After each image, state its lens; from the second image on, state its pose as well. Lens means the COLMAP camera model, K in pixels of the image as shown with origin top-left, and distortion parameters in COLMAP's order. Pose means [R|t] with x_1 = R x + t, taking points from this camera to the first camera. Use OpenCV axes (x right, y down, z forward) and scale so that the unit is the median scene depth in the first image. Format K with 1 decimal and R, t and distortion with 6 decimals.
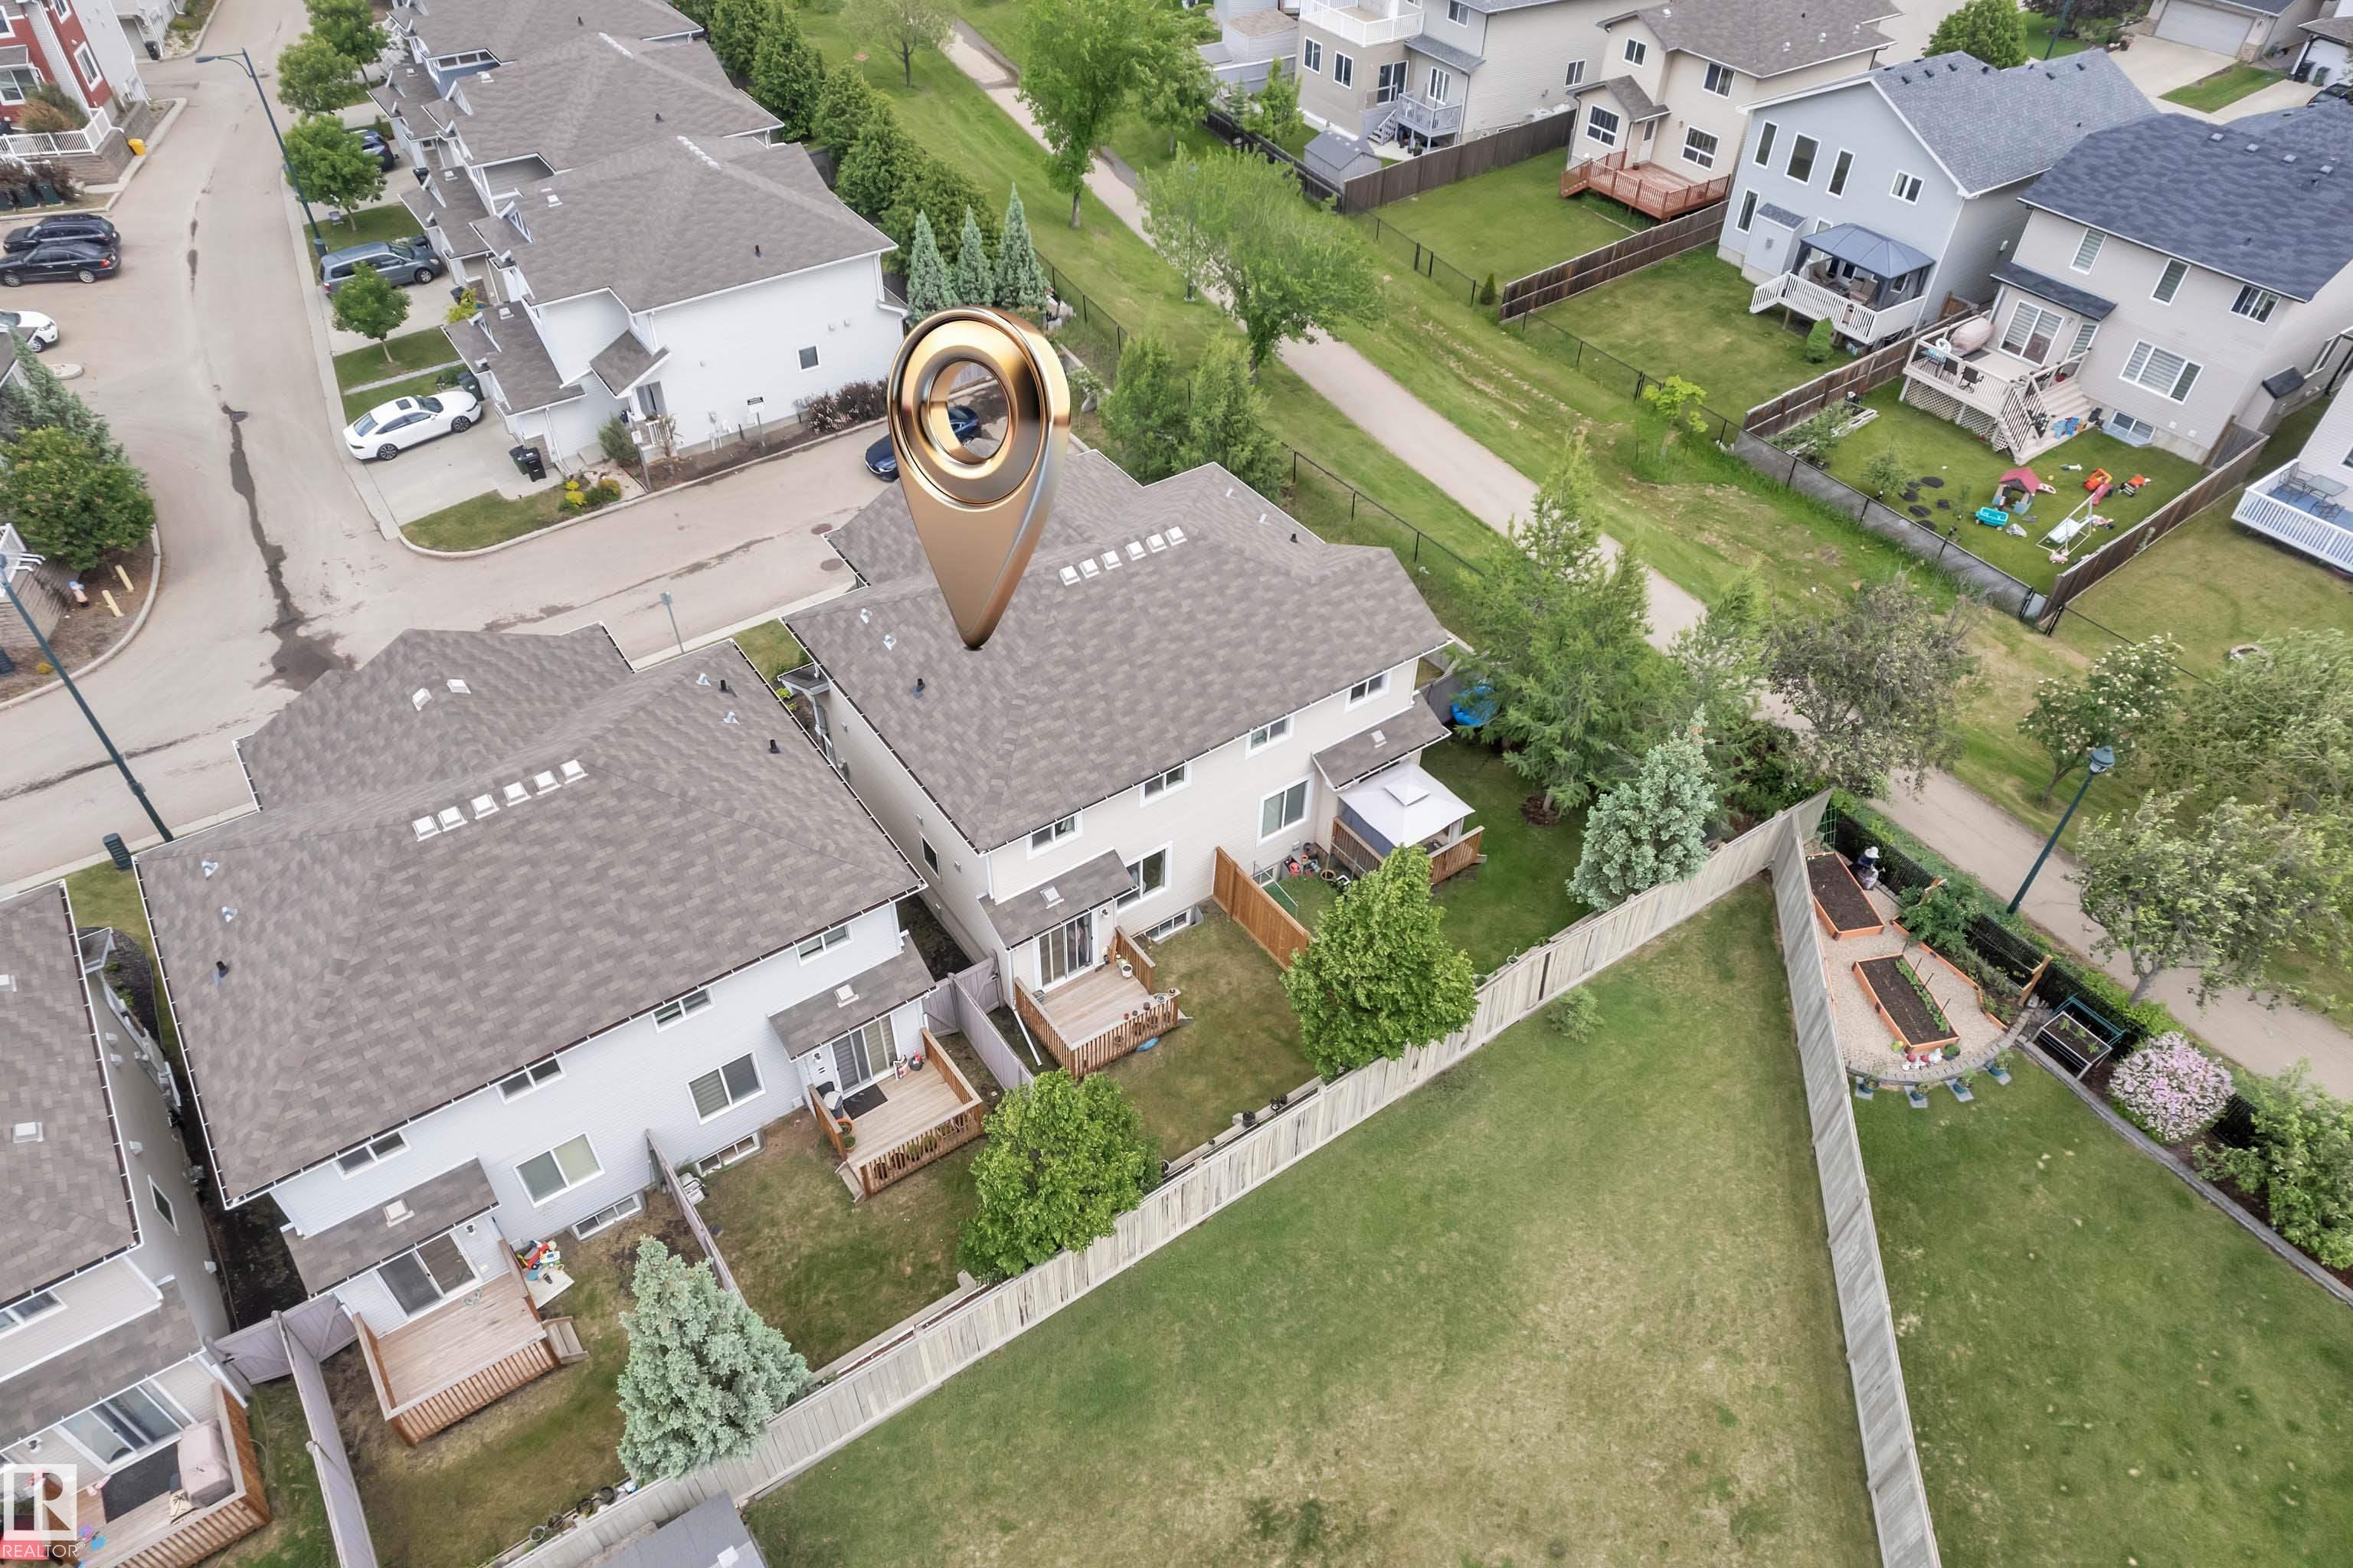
lens RADIAL K [[1492.0, 0, 1158.4], [0, 1492.0, 795.8], [0, 0, 1]] dist [-0.055210, 0.047741]
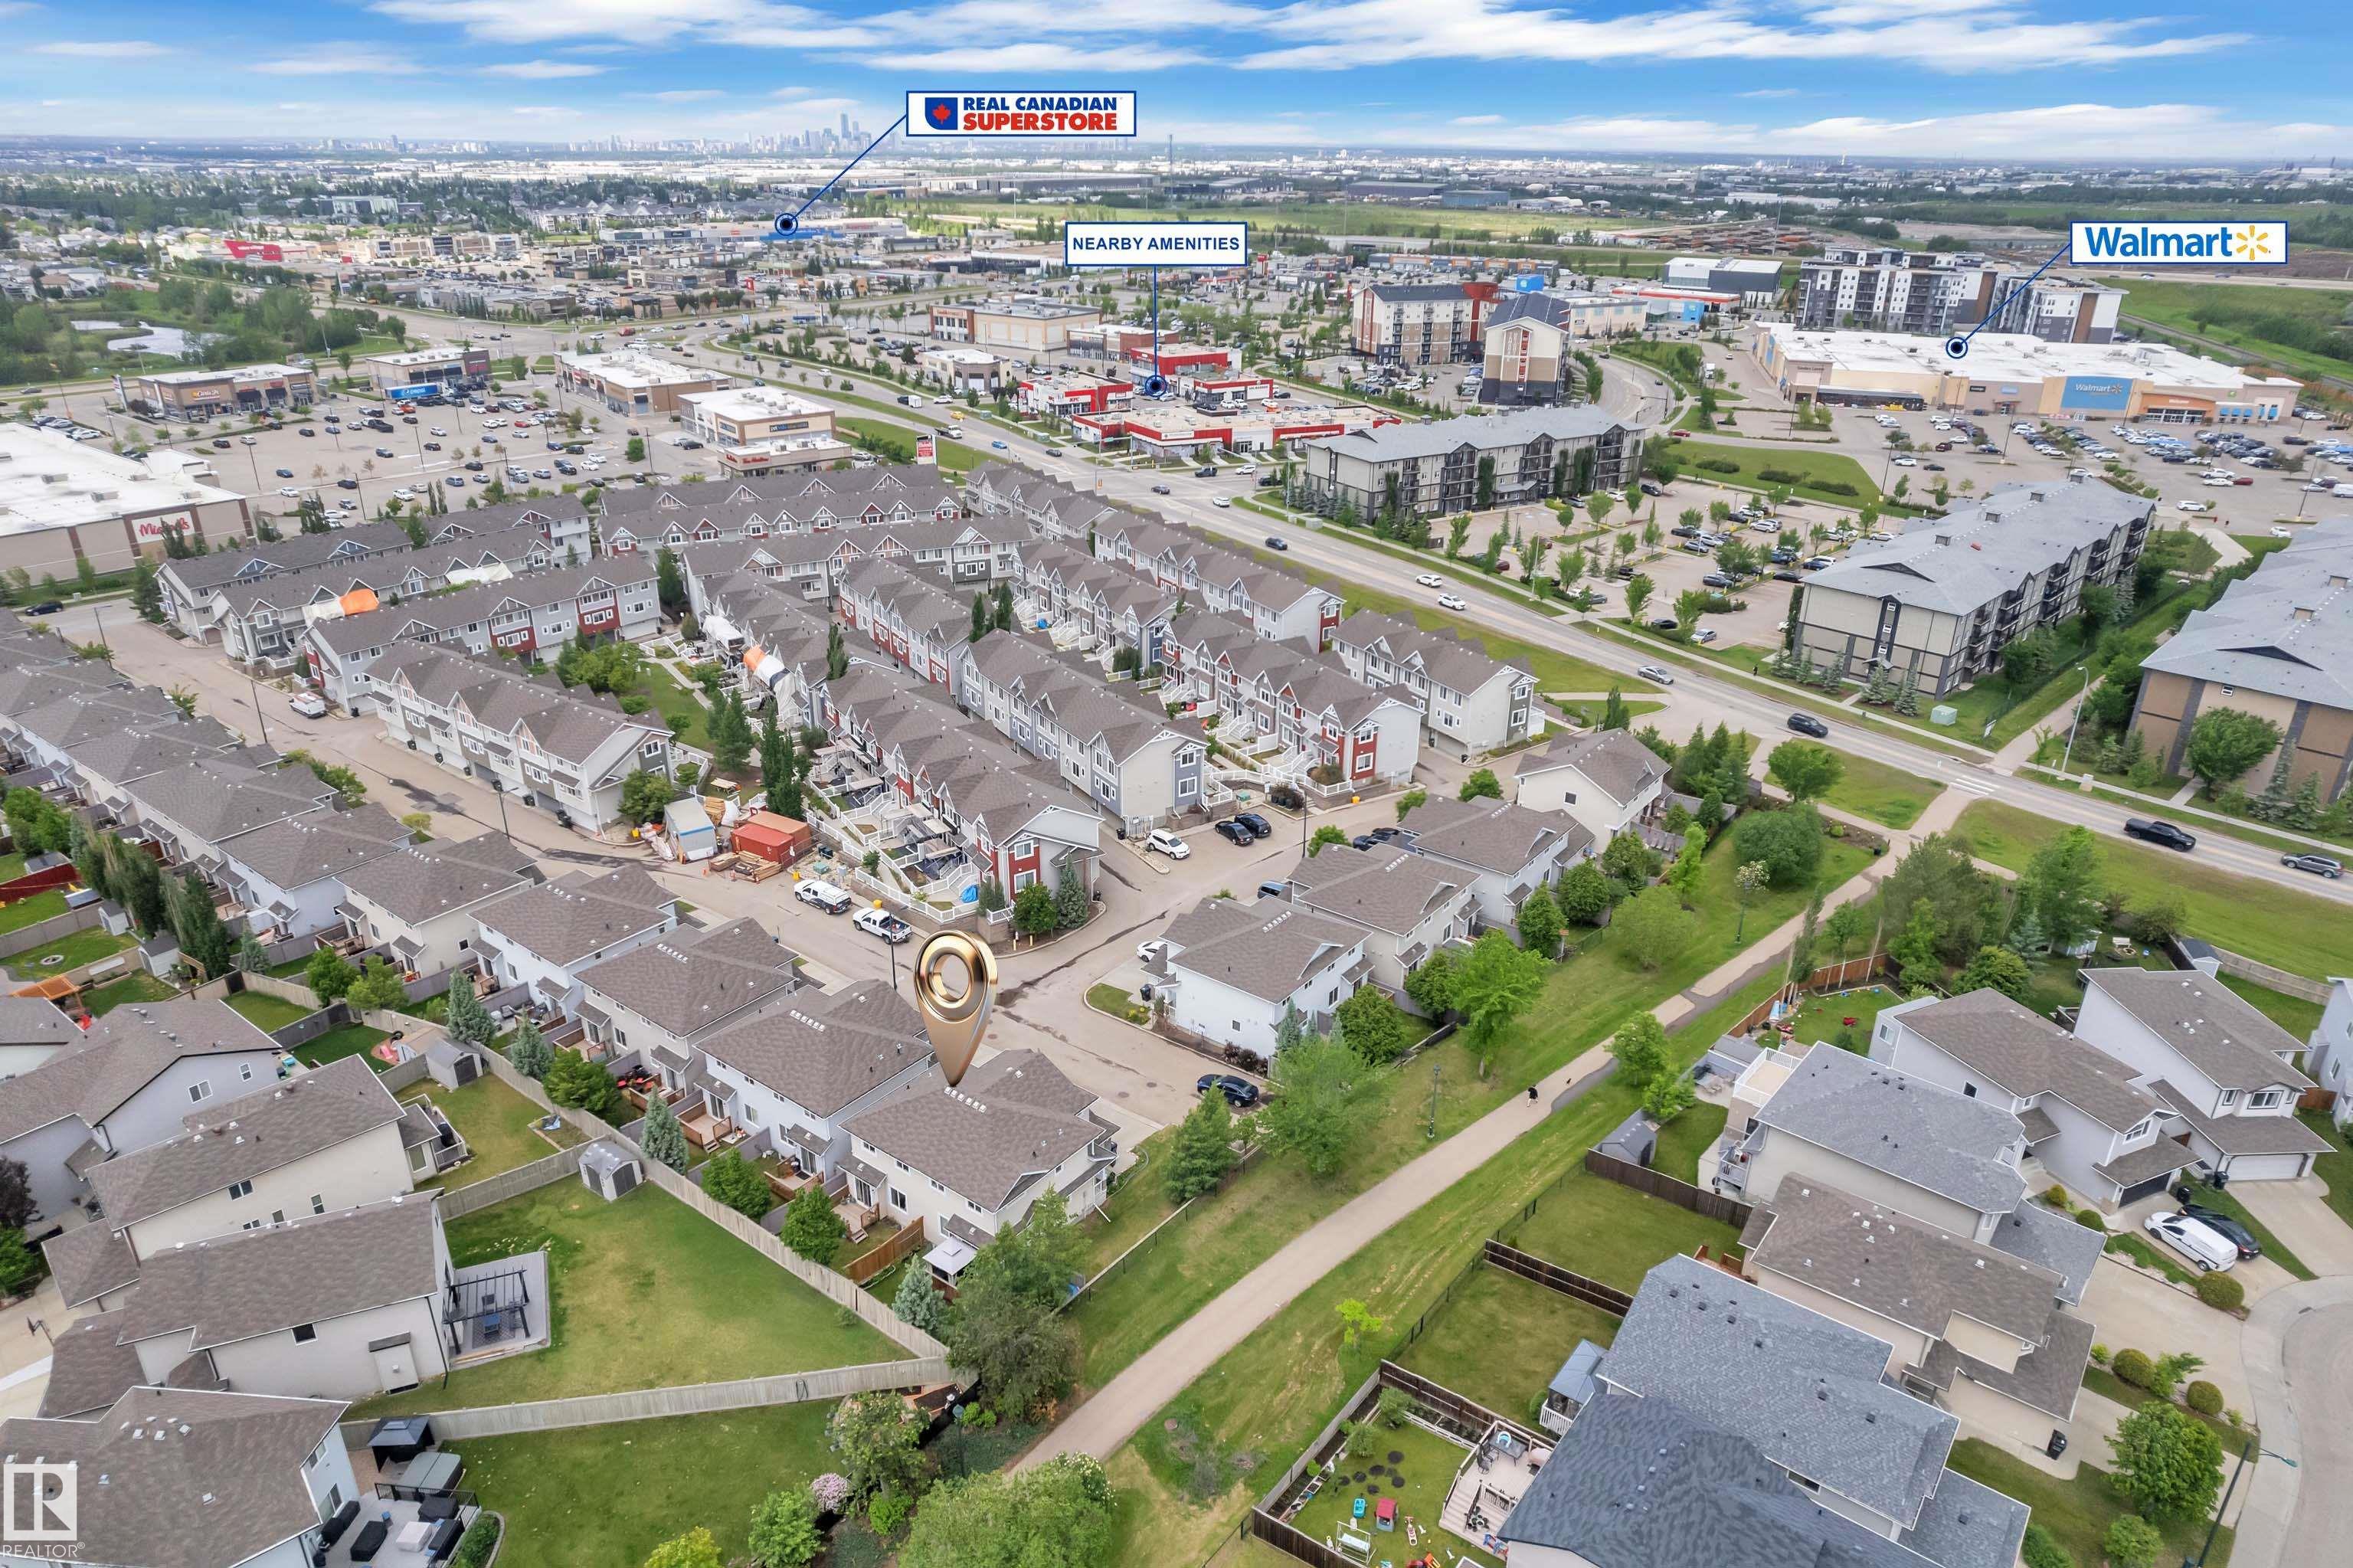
lens RADIAL K [[1500.1, 0, 1174.2], [0, 1500.1, 774.4], [0, 0, 1]] dist [-0.079429, 0.053203]
pose [[0.307688, 0.364478, -0.878911, 1.436574], [-0.655099, 0.751067, 0.082125, -0.686376], [0.690053, 0.550504, 0.469863, -0.192728]]
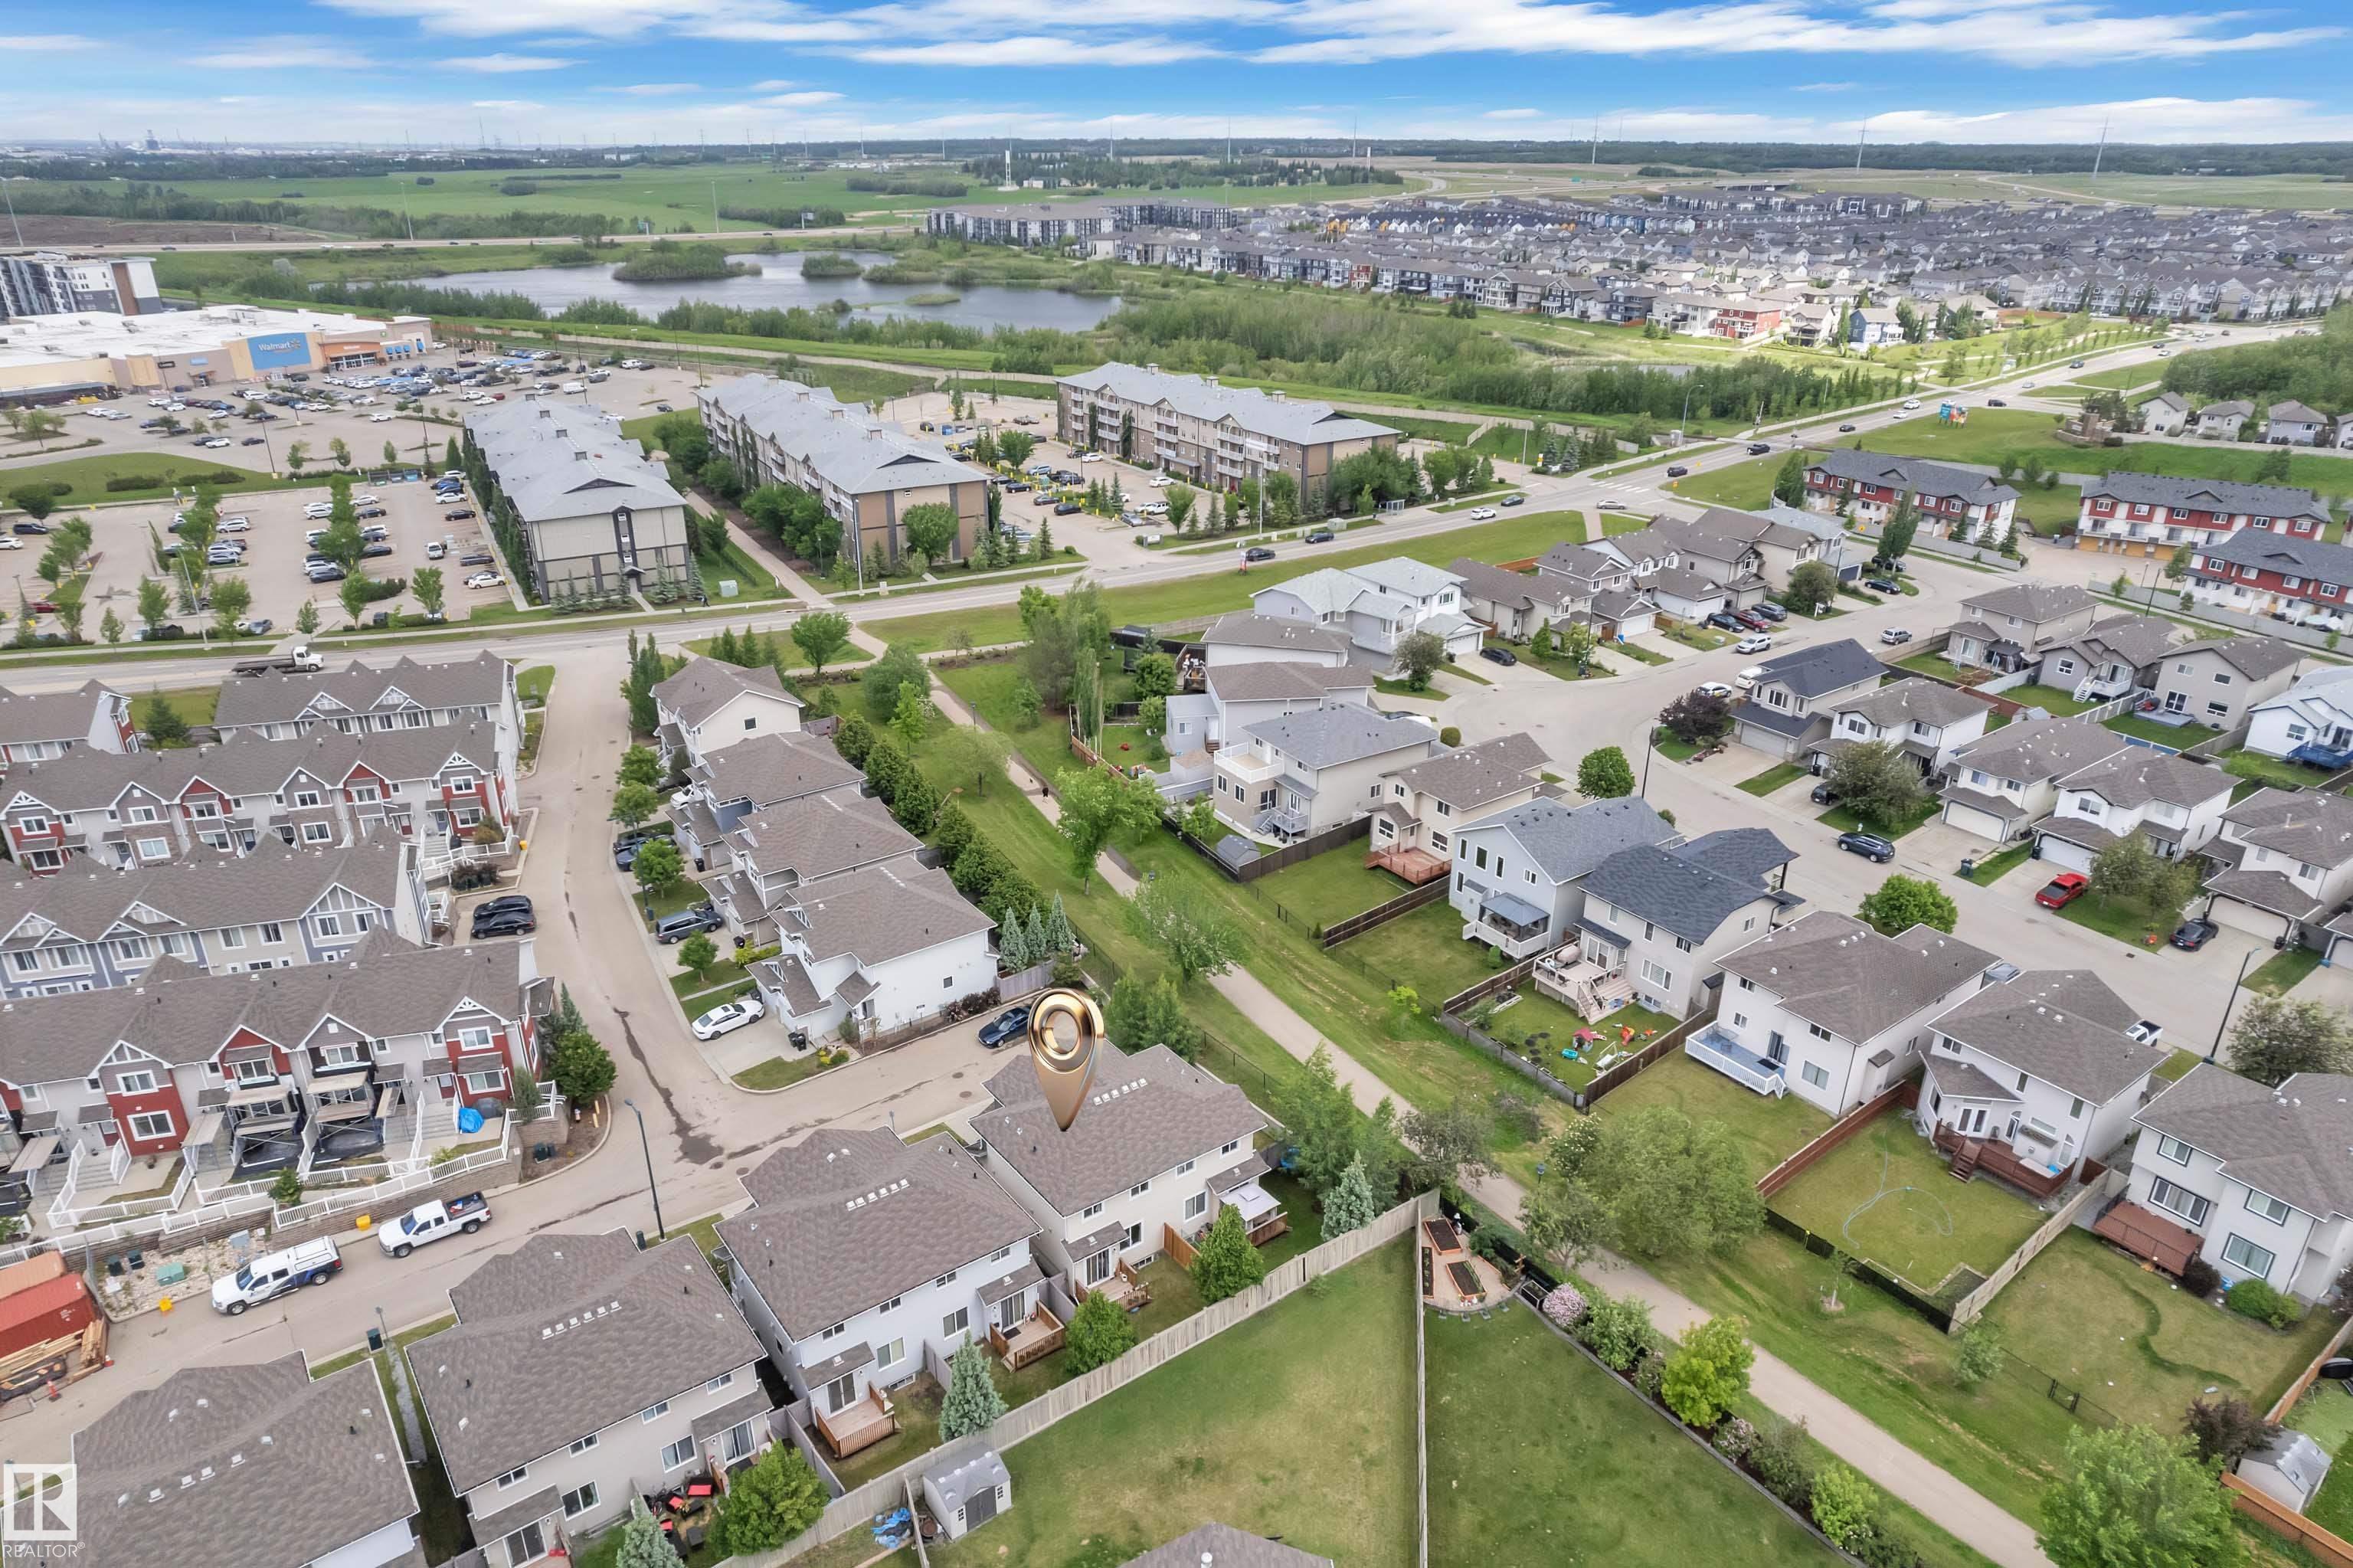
lens RADIAL K [[1492.0, 0, 1158.4], [0, 1492.0, 795.8], [0, 0, 1]] dist [-0.055210, 0.047741]
pose [[0.999705, -0.019530, 0.014419, 0.007468], [0.023194, 0.943782, -0.329755, 0.112808], [-0.007168, 0.329992, 0.943956, -0.888854]]
